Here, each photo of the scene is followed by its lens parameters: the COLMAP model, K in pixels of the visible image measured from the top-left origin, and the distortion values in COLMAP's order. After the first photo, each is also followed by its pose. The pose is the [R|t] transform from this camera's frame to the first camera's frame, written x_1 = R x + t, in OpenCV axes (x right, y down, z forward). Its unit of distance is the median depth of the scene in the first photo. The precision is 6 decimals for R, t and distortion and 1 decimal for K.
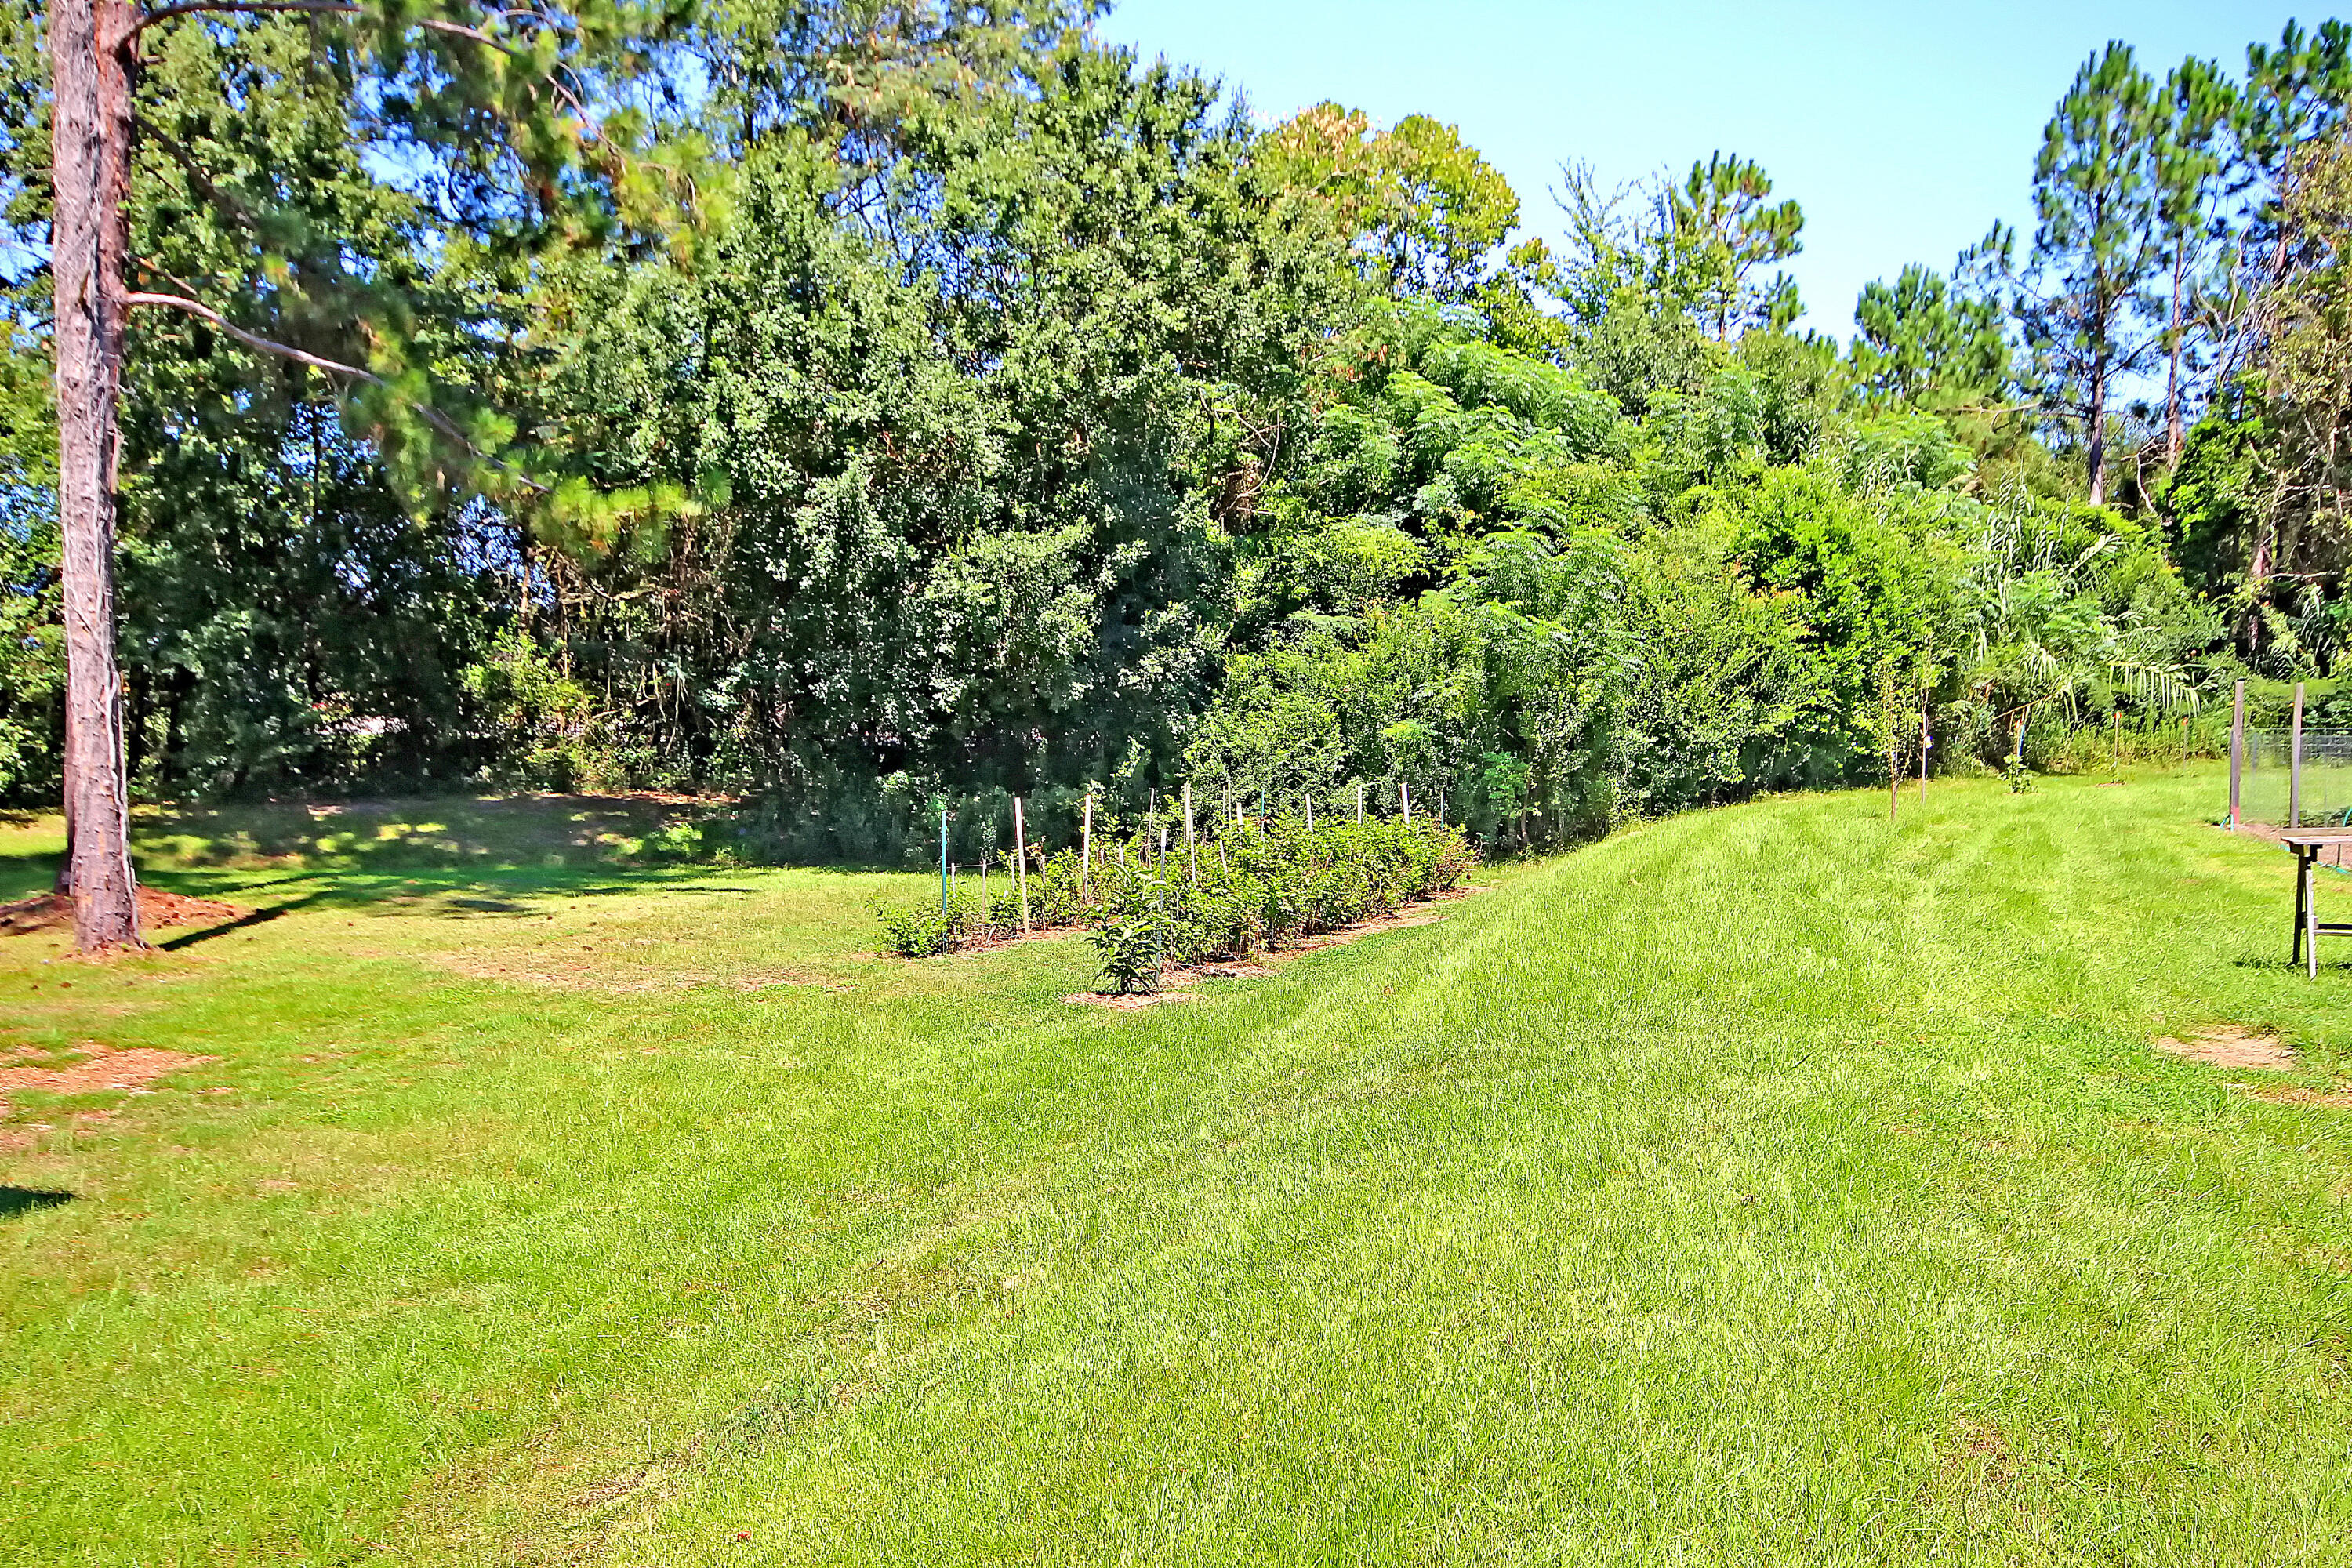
lens RADIAL K [[2080.7, 0, 1177.7], [0, 2080.7, 776.3], [0, 0, 1]] dist [0.036172, 0.033385]
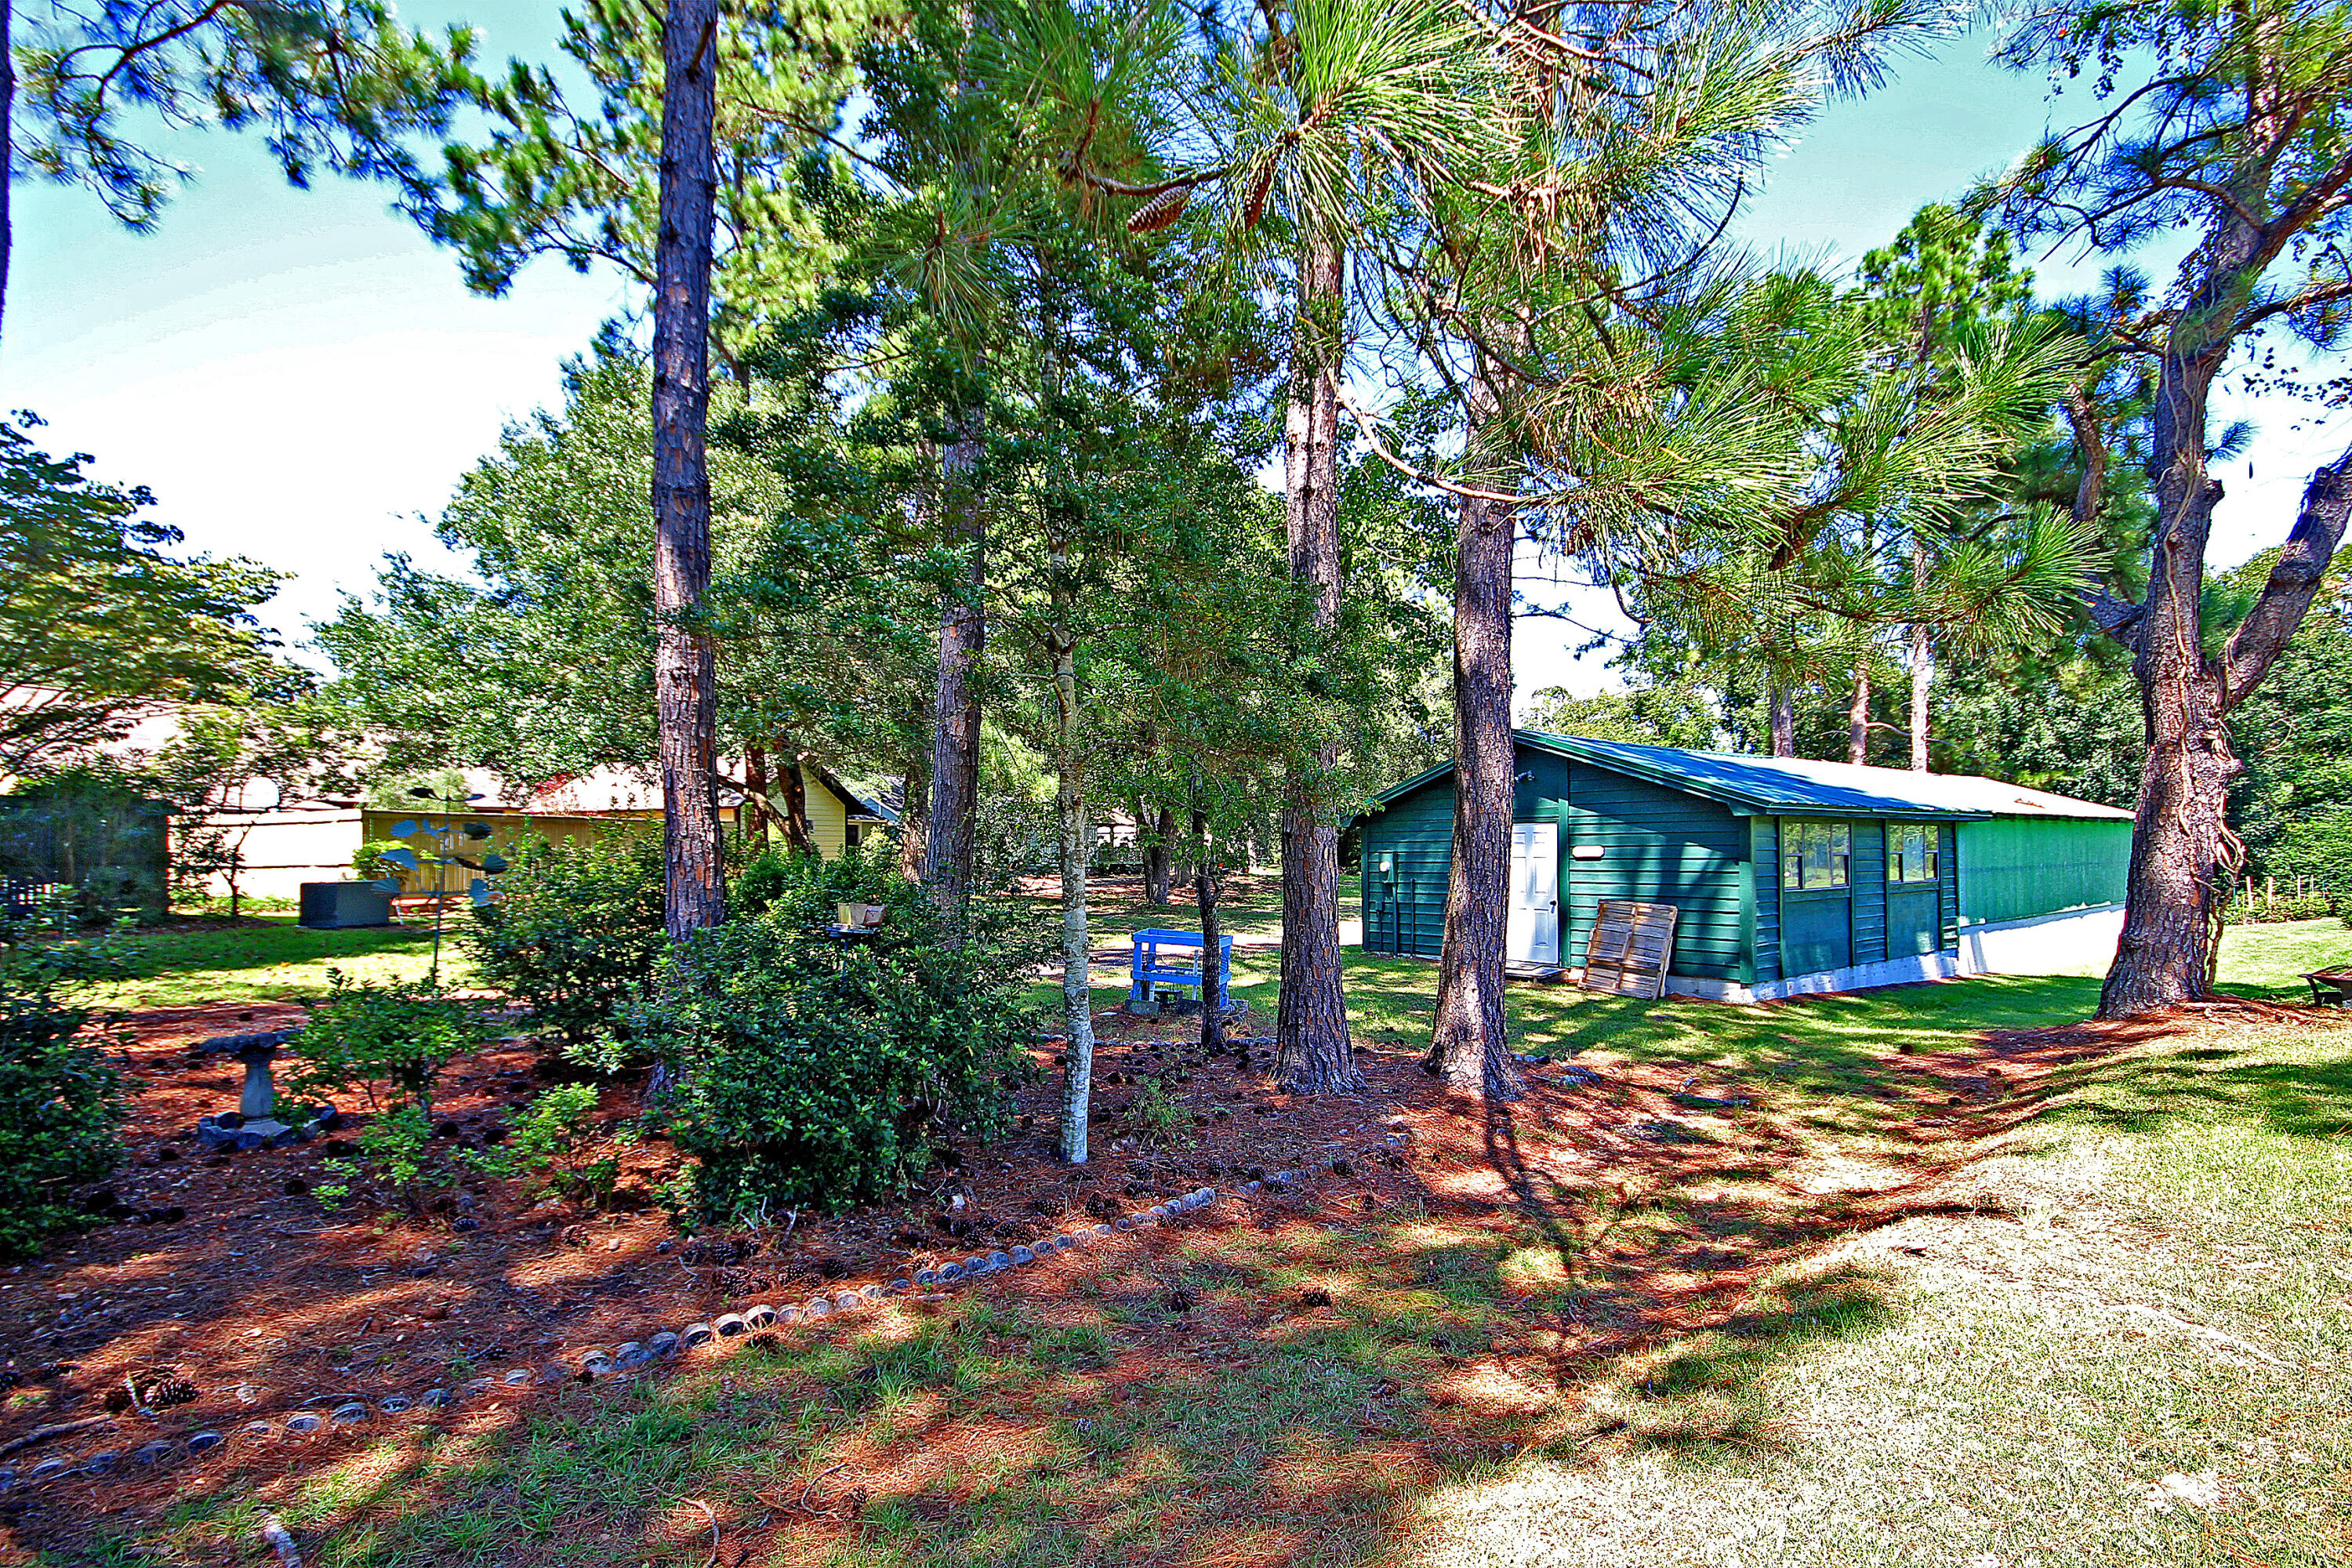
lens RADIAL K [[1083.1, 0, 1149.9], [0, 1083.1, 839.6], [0, 0, 1]] dist [-0.001694, -0.003133]
pose [[0.785200, -0.009118, -0.619175, -0.228505], [-0.016787, 0.999211, -0.036004, 0.024339], [0.619014, 0.038664, 0.784427, -0.727951]]
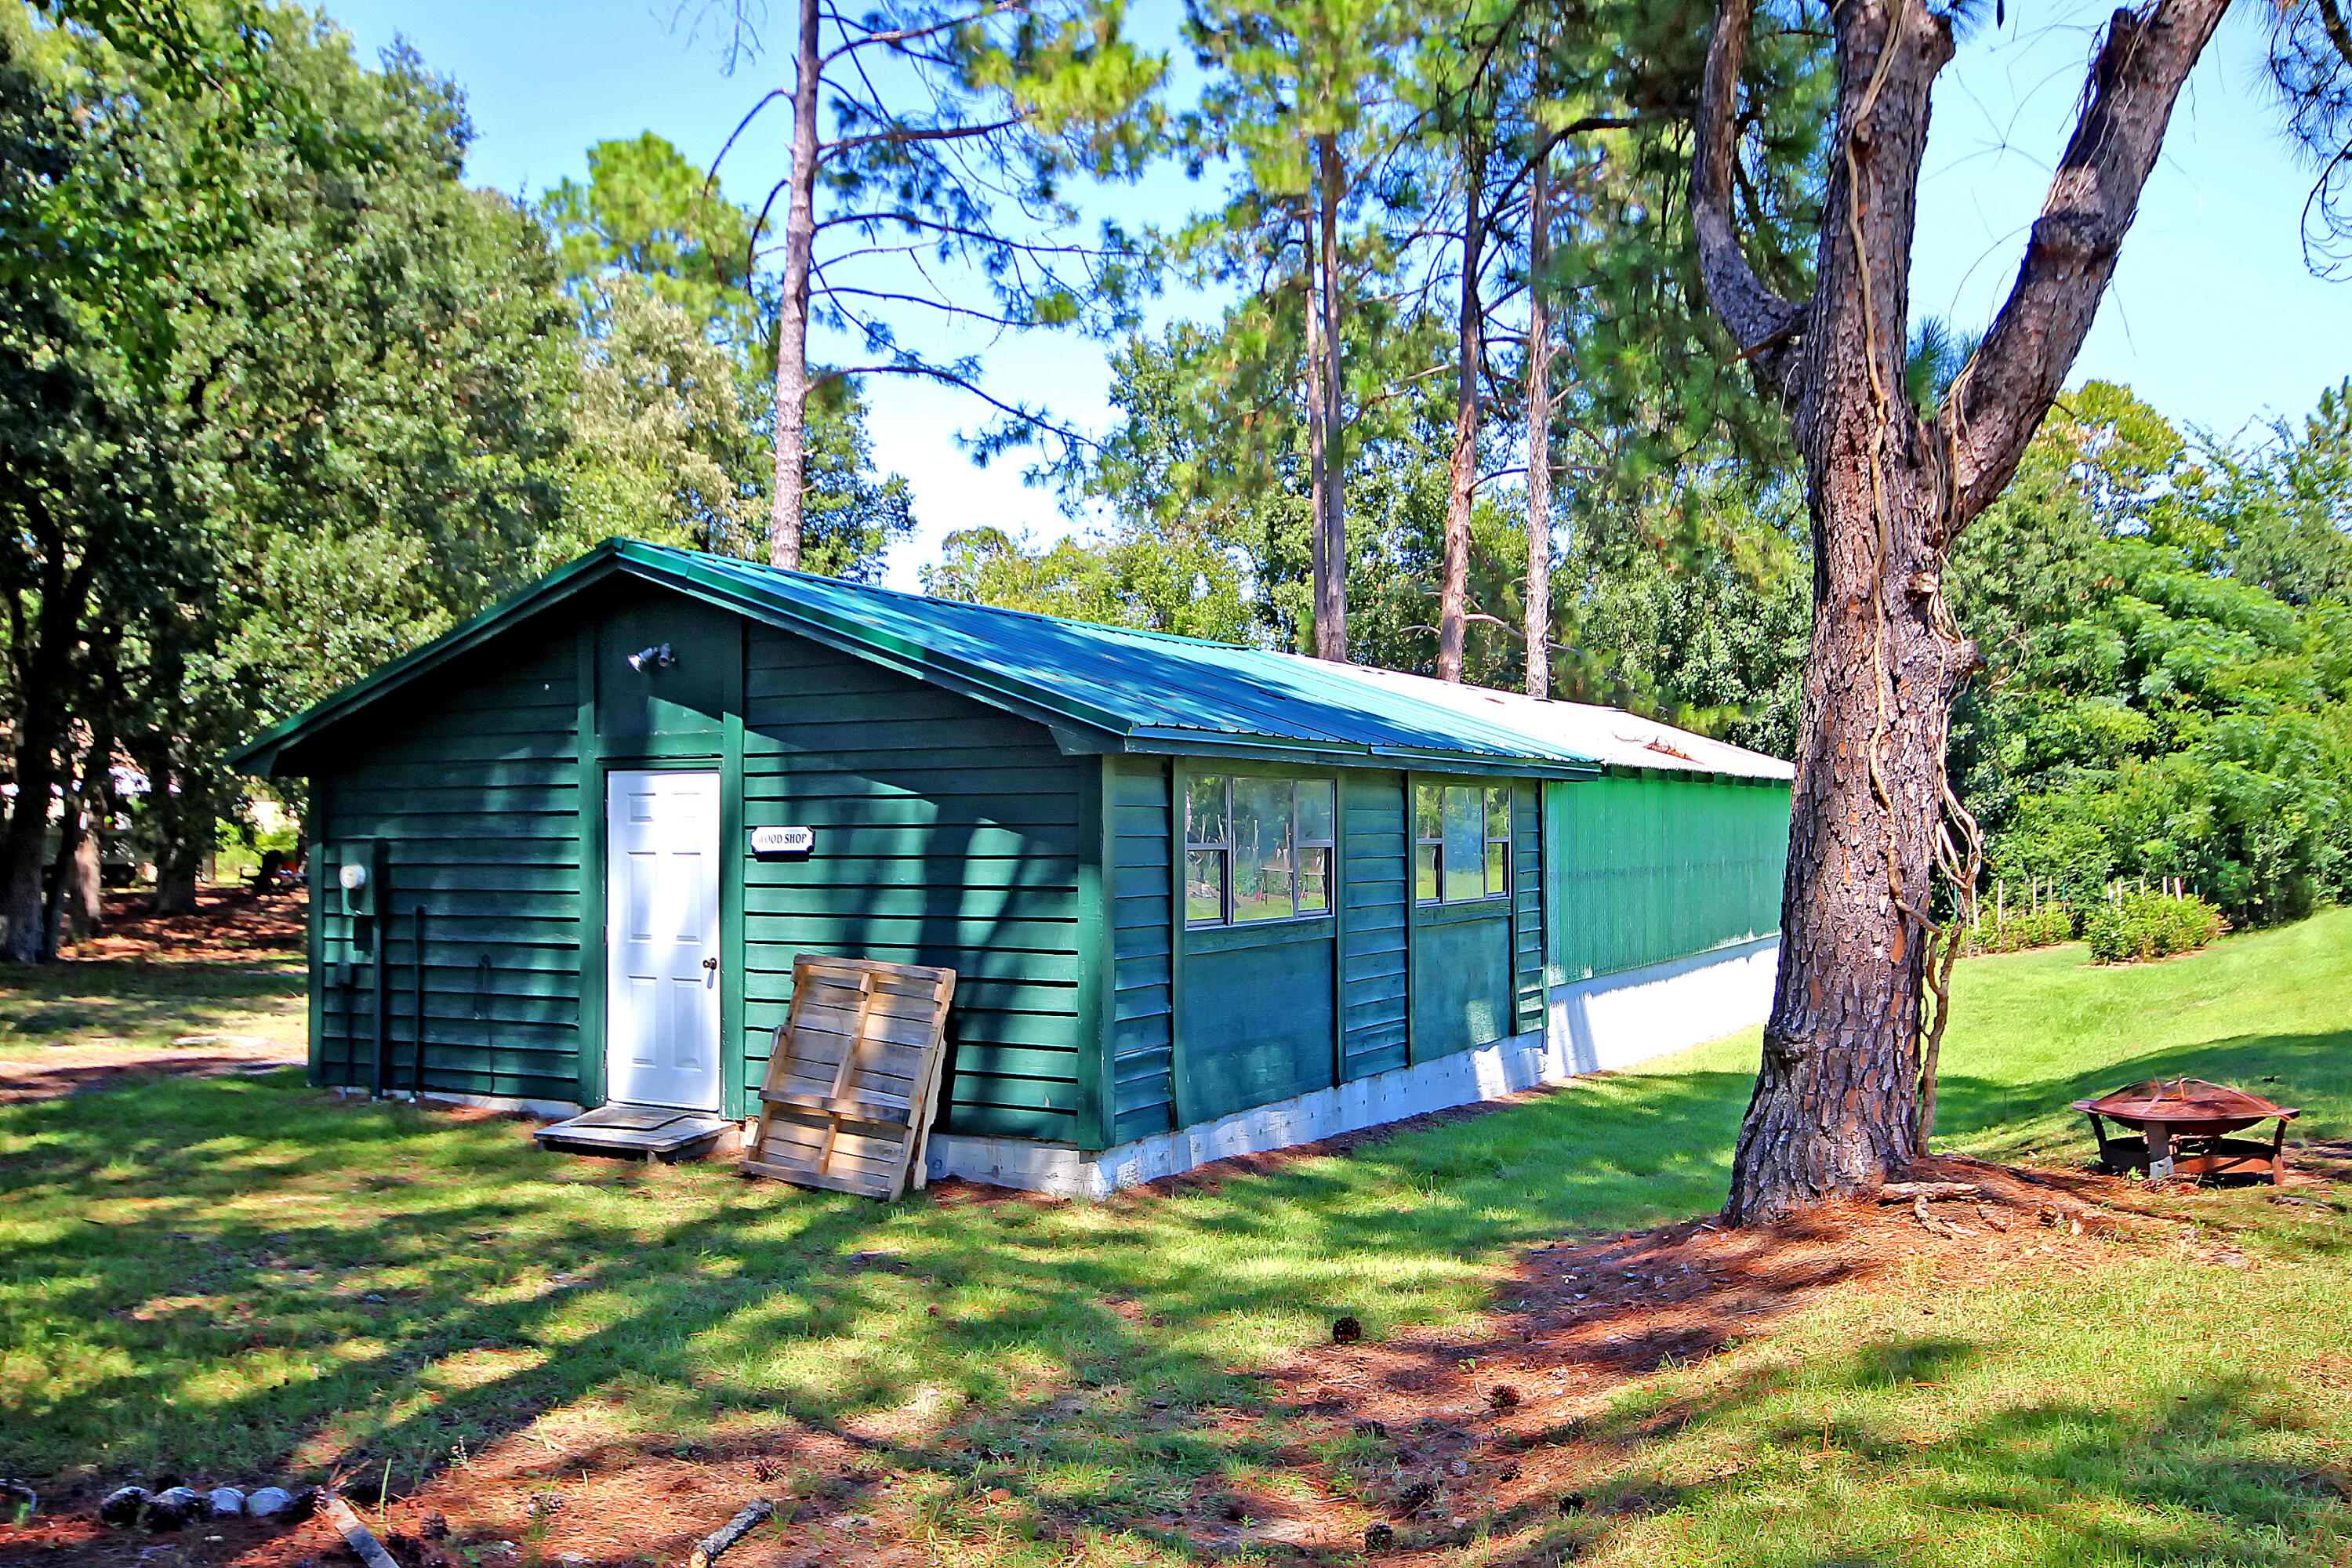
lens RADIAL K [[2080.7, 0, 1172.6], [0, 2080.7, 791.0], [0, 0, 1]] dist [0.036172, 0.033385]
pose [[0.972043, -0.006582, -0.234710, -0.216093], [-0.005870, 0.998613, -0.052317, 0.020813], [0.234729, 0.052232, 0.970656, -0.617545]]
